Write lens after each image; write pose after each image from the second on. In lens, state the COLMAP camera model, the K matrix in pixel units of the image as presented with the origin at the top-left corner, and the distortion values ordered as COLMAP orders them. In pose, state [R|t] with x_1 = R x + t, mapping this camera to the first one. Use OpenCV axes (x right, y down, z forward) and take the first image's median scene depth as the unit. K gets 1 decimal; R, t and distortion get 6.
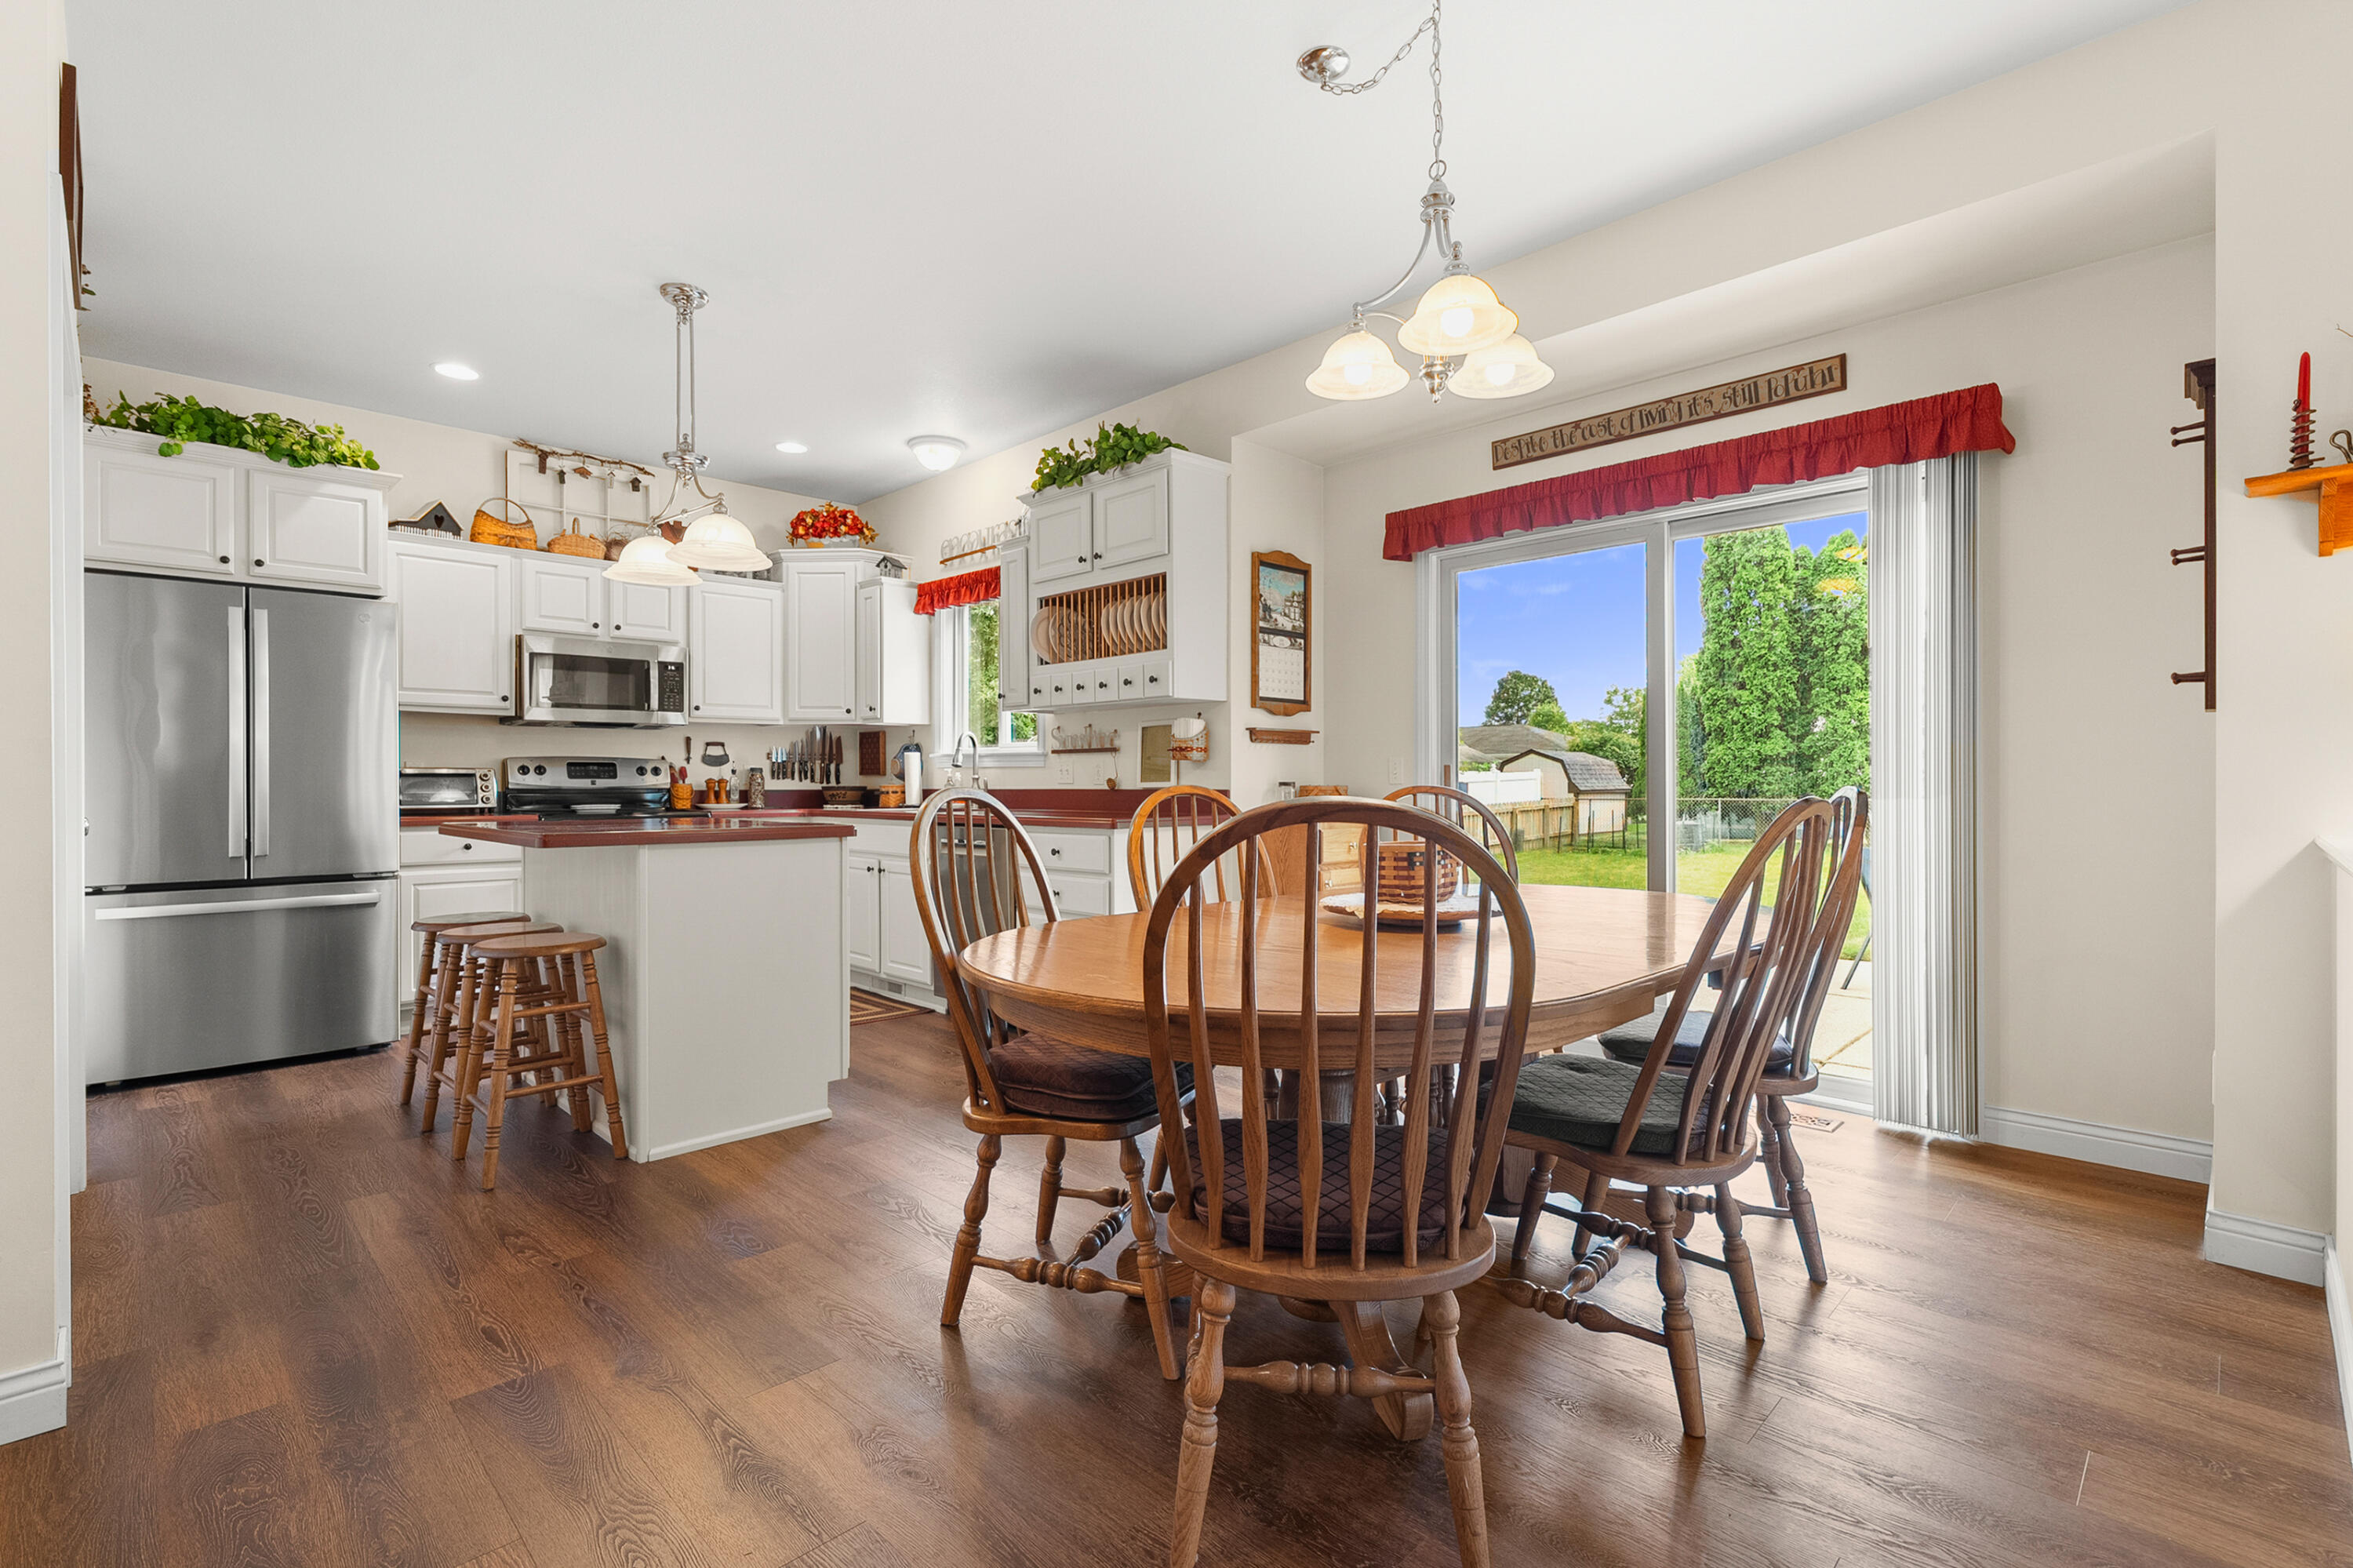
lens RADIAL K [[1077.1, 0, 1169.6], [0, 1077.1, 787.5], [0, 0, 1]] dist [0.000381, 0.000514]
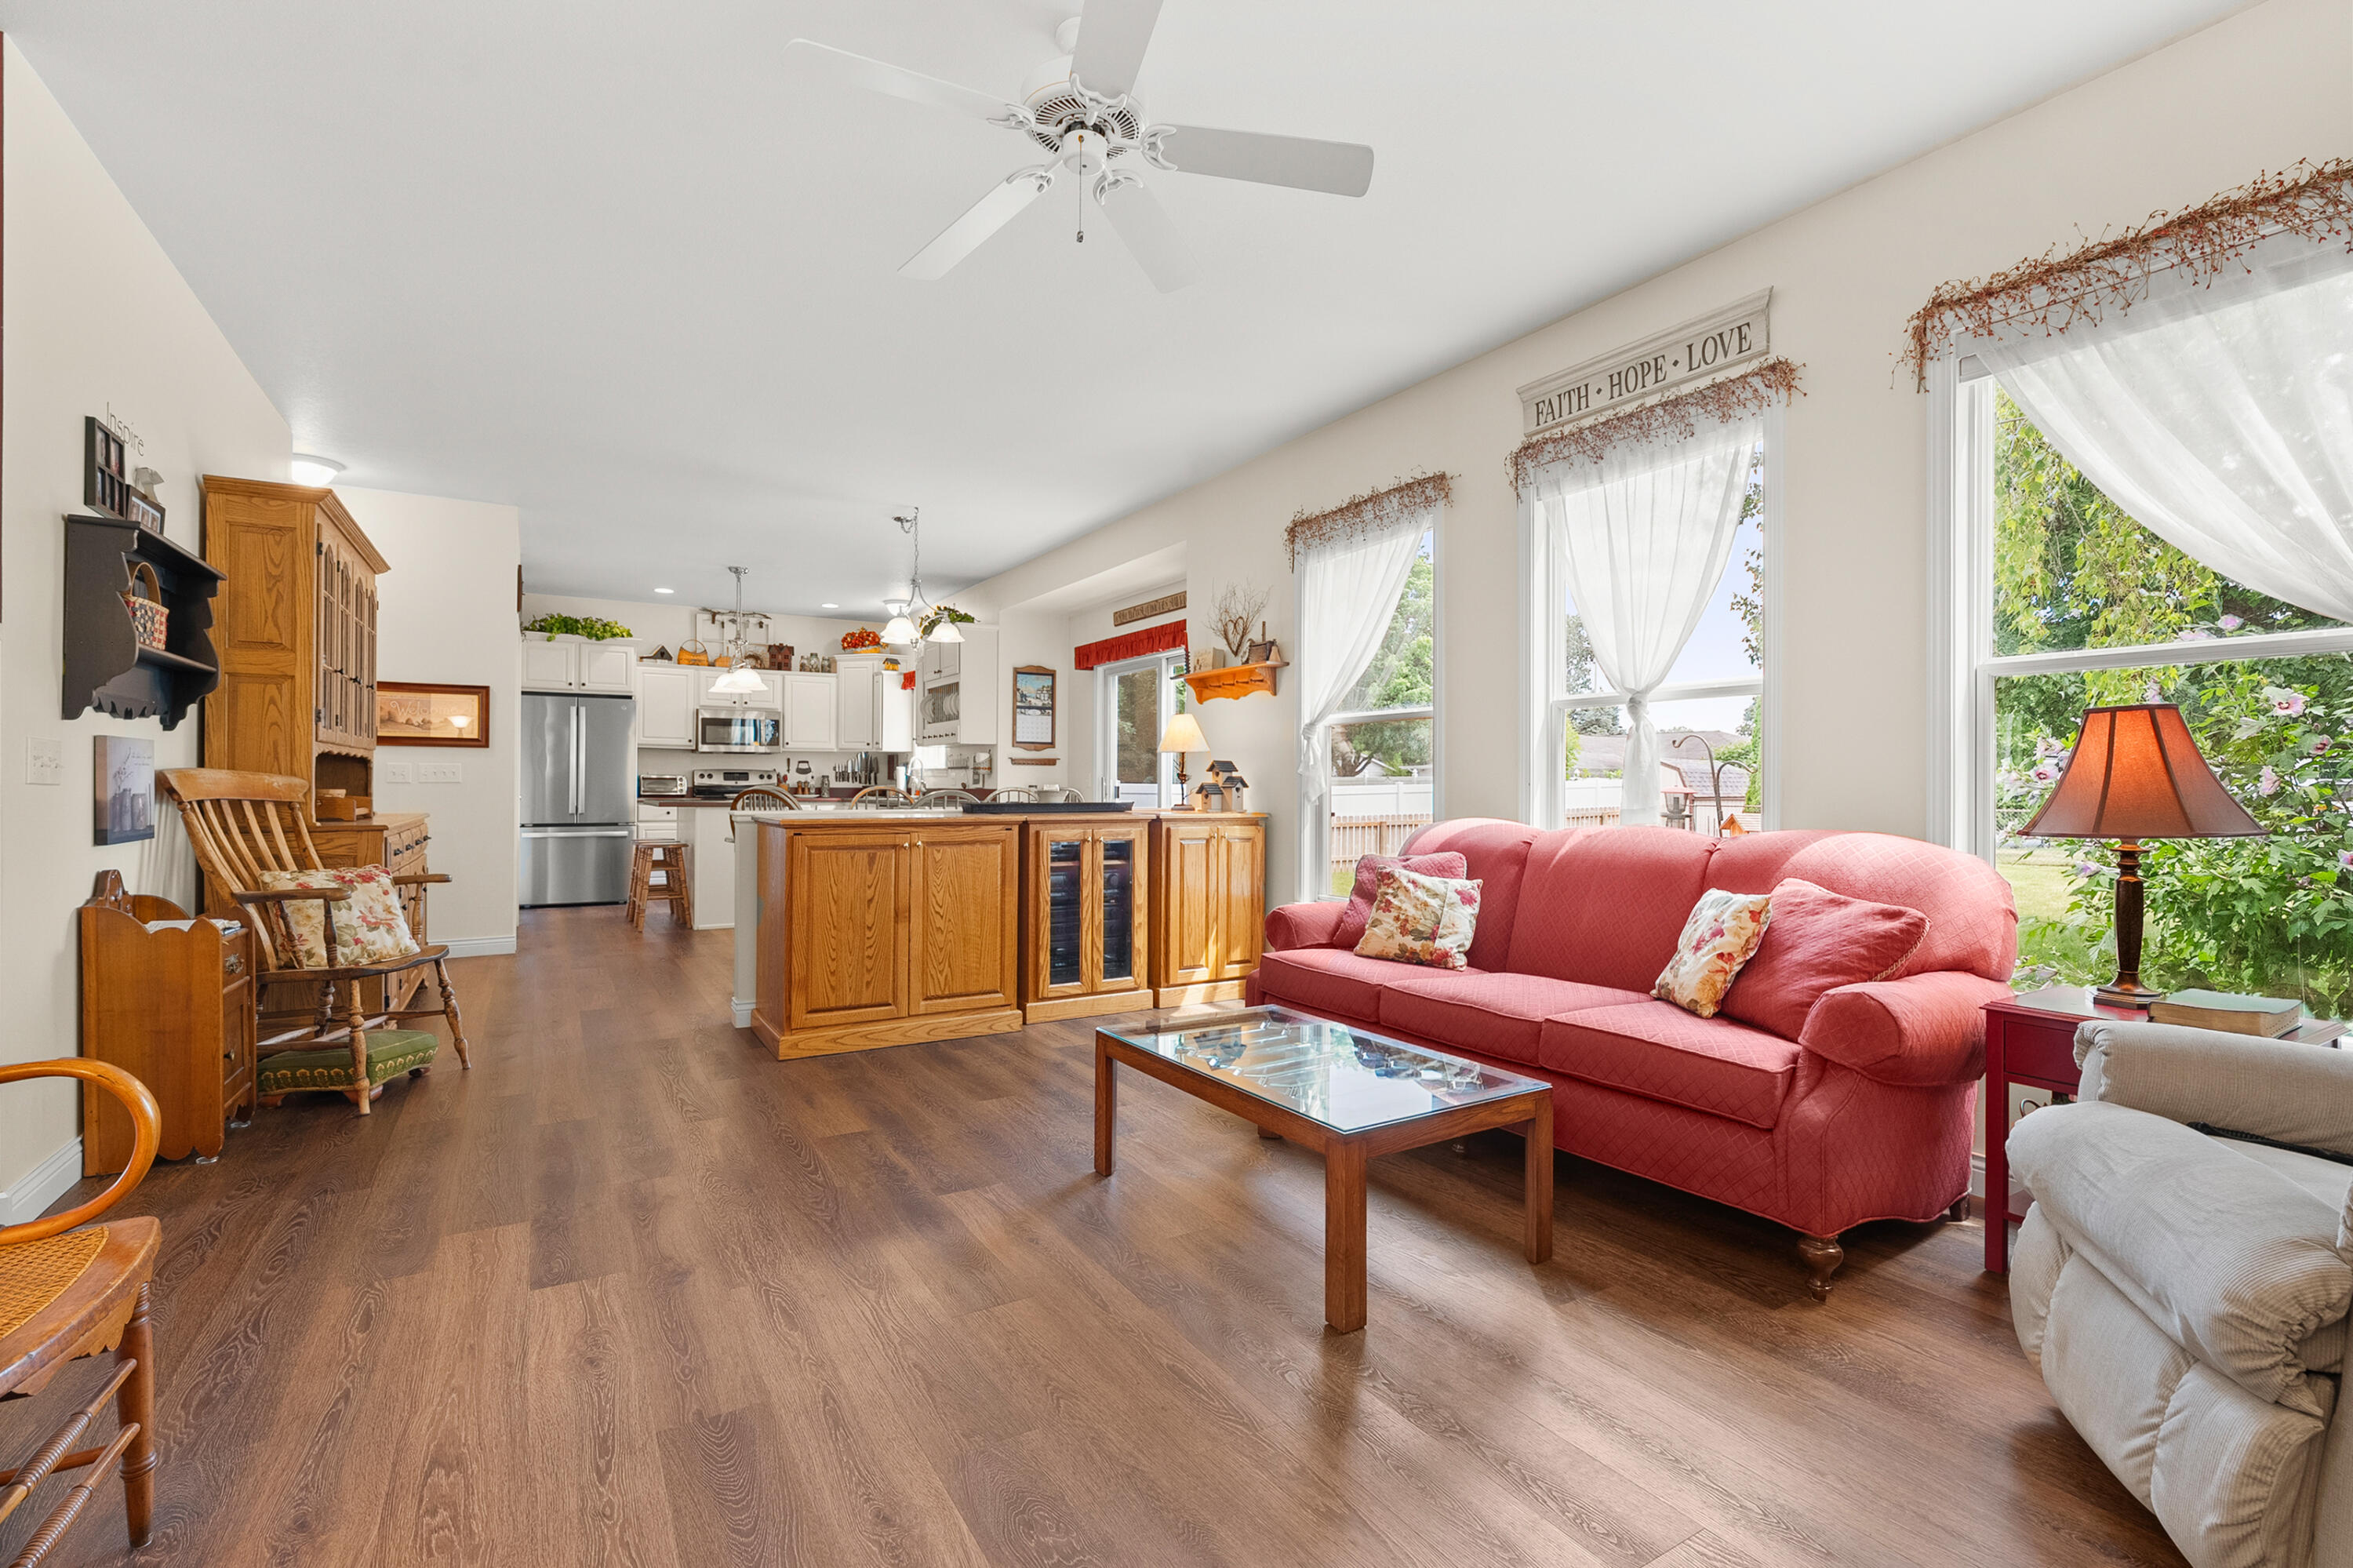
lens RADIAL K [[1065.8, 0, 1170.7], [0, 1065.8, 781.8], [0, 0, 1]] dist [-0.004171, 0.000336]
pose [[0.972144, 0.007481, -0.234263, 0.746005], [-0.009302, 0.999935, -0.006668, -0.000708], [0.234198, 0.008662, 0.972150, -0.748191]]
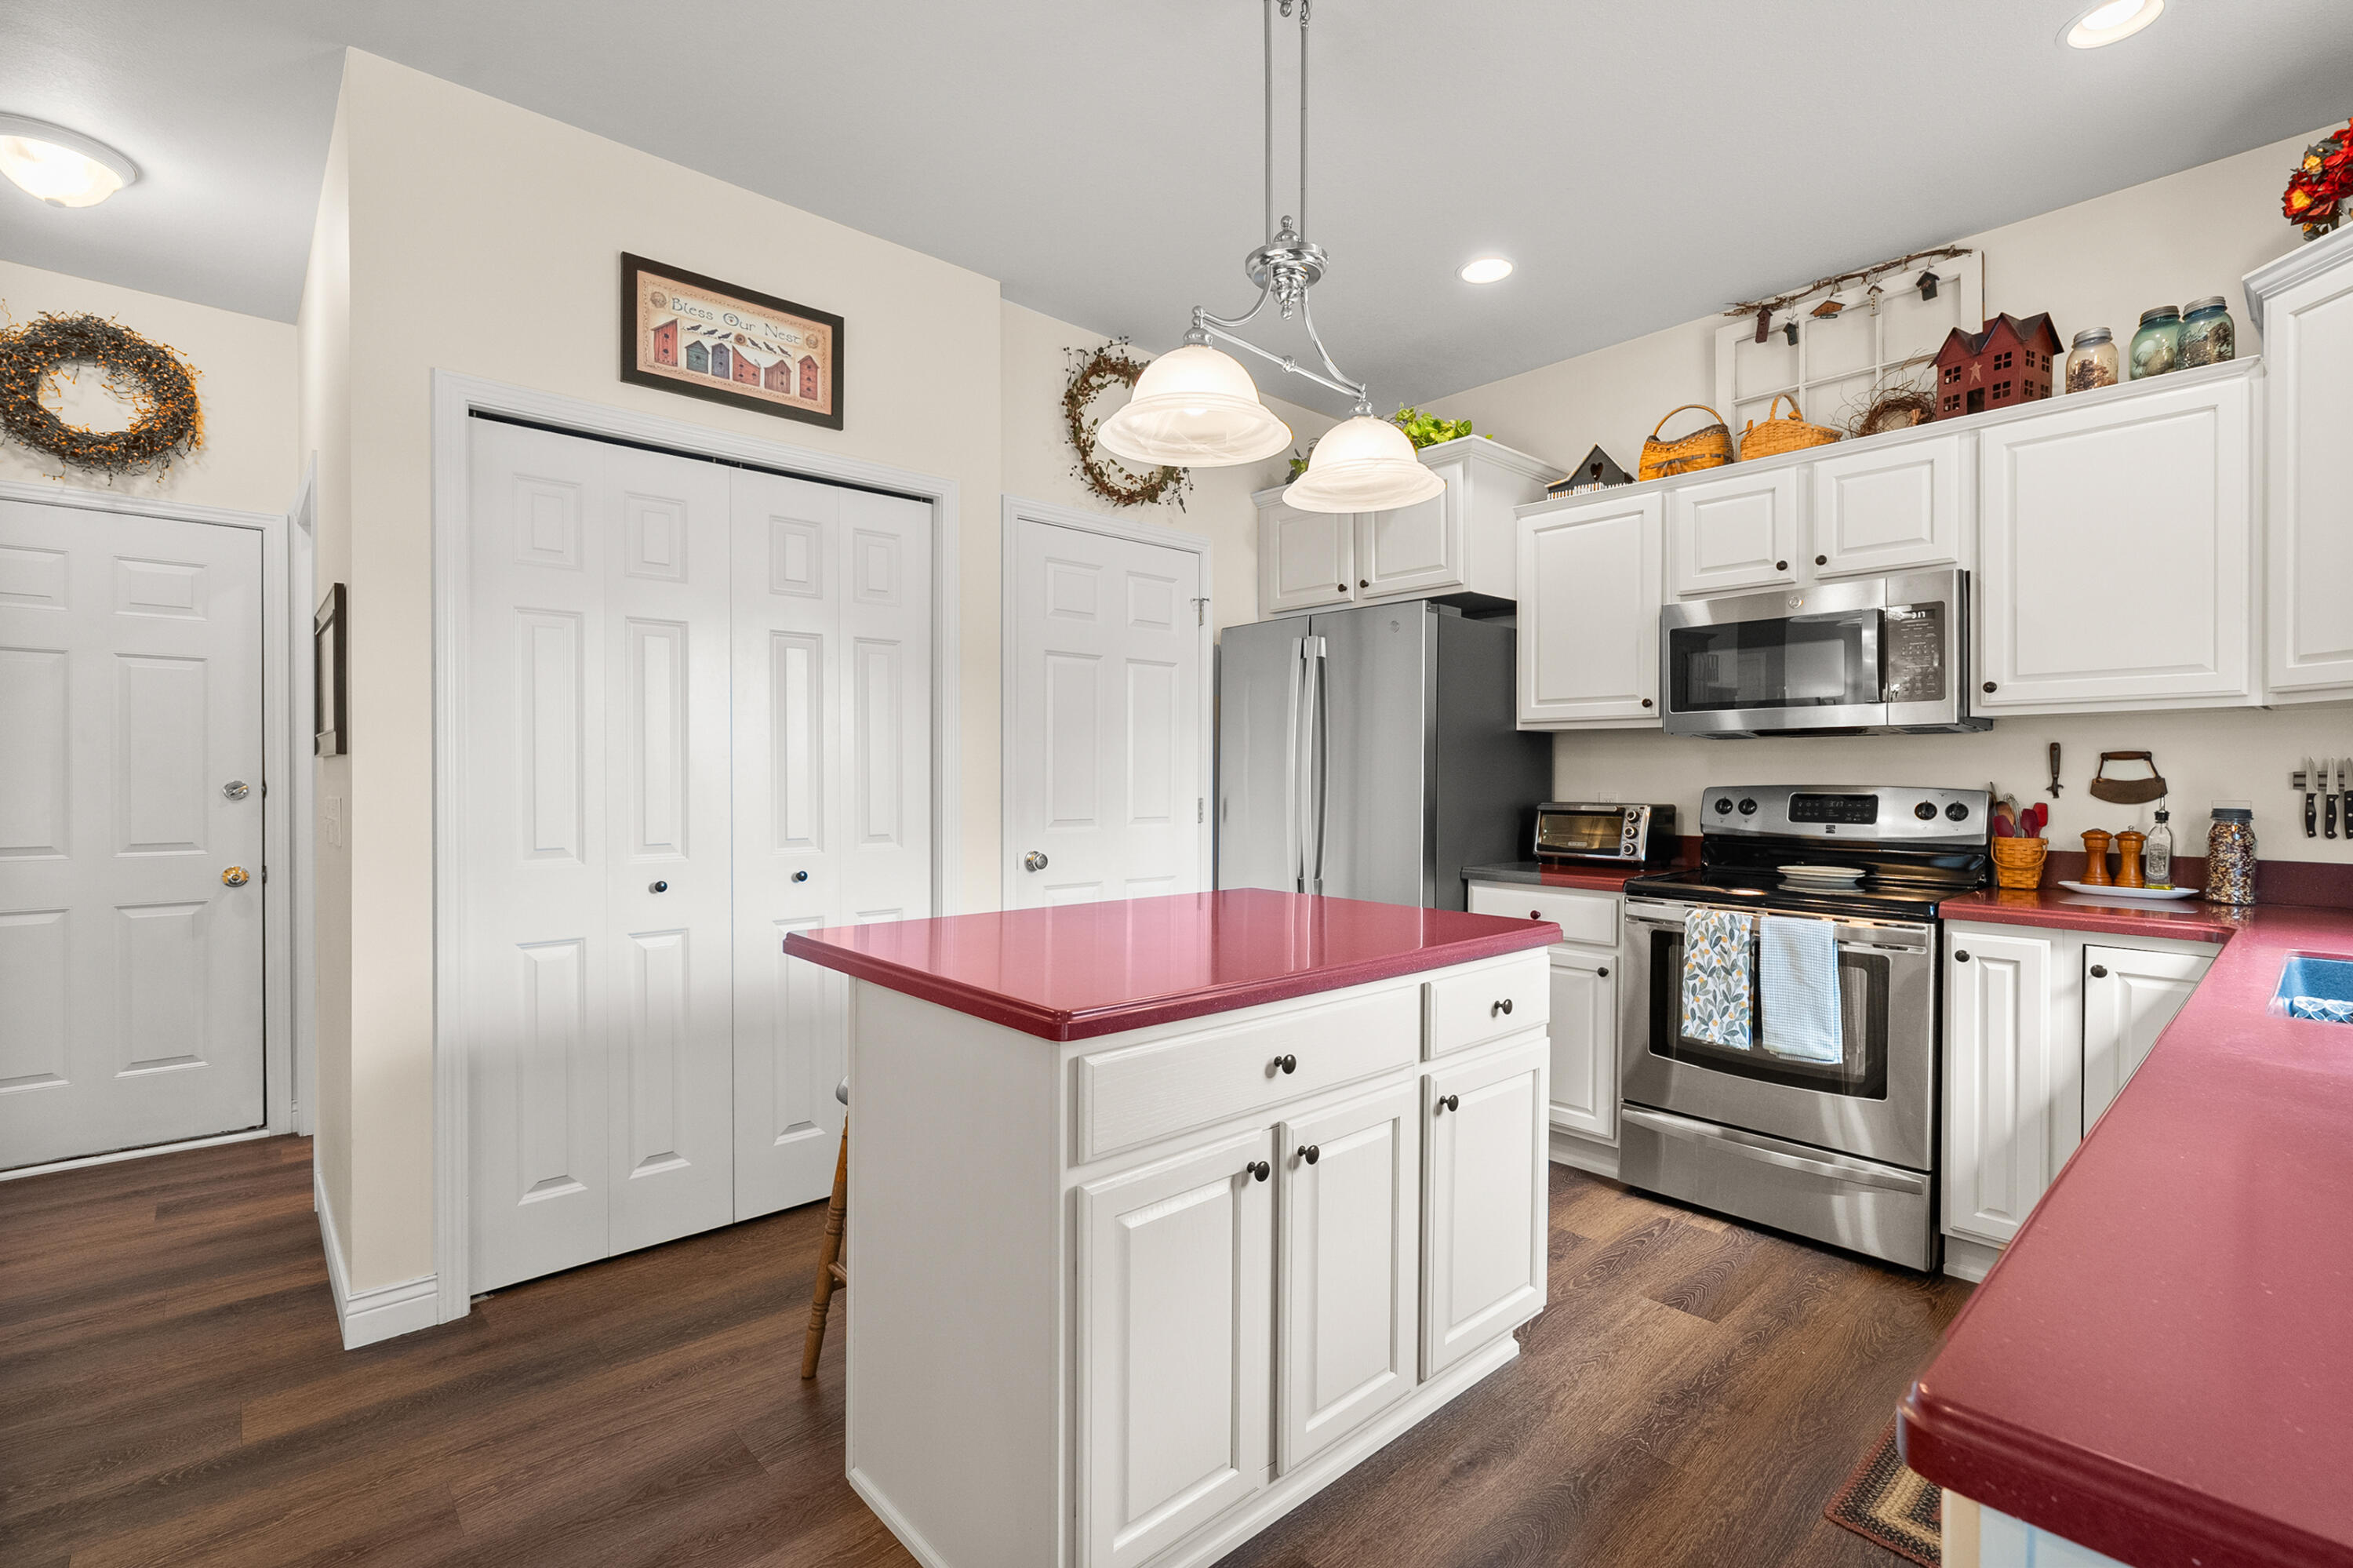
lens RADIAL K [[1065.8, 0, 1170.7], [0, 1065.8, 781.8], [0, 0, 1]] dist [-0.004171, 0.000336]
pose [[-0.042599, 0.007179, -0.999066, 0.070705], [-0.005776, 0.999956, 0.007432, -0.036919], [0.999076, 0.006087, -0.042556, 0.745845]]
